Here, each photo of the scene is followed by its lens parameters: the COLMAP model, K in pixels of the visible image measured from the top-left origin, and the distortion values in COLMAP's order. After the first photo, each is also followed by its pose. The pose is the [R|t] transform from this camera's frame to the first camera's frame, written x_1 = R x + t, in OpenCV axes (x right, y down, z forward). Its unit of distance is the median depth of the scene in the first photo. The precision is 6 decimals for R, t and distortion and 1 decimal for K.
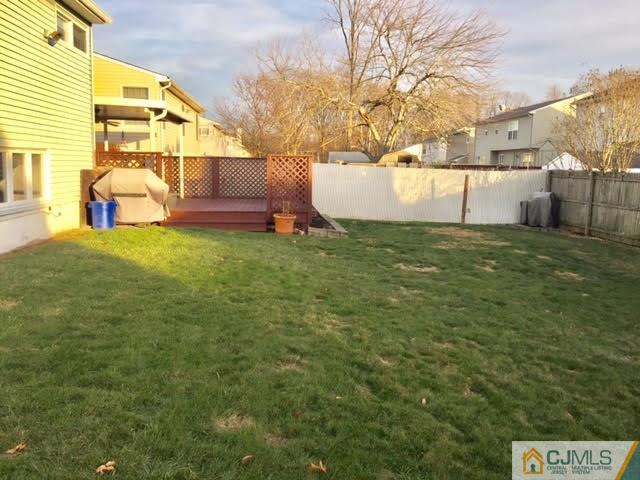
lens RADIAL K [[549.4, 0, 322.5], [0, 549.4, 237.6], [0, 0, 1]] dist [0.082849, -0.120450]
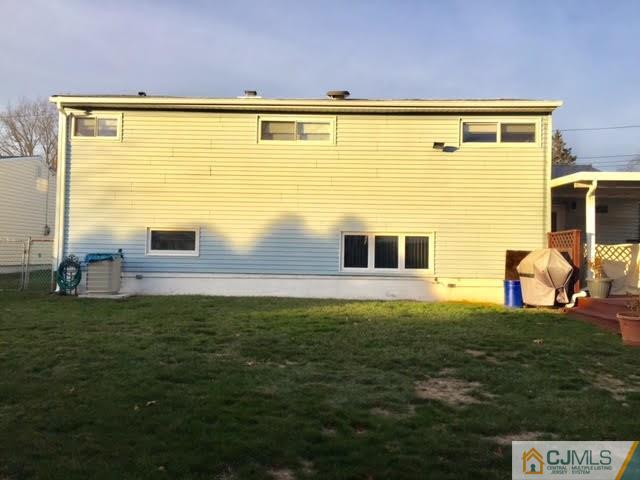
lens RADIAL K [[549.4, 0, 322.5], [0, 549.4, 237.6], [0, 0, 1]] dist [0.082849, -0.120450]
pose [[-0.118309, -0.043946, -0.992004, 0.664033], [-0.146003, 0.988932, -0.026397, -0.064194], [0.982184, 0.141712, -0.123416, 0.759517]]
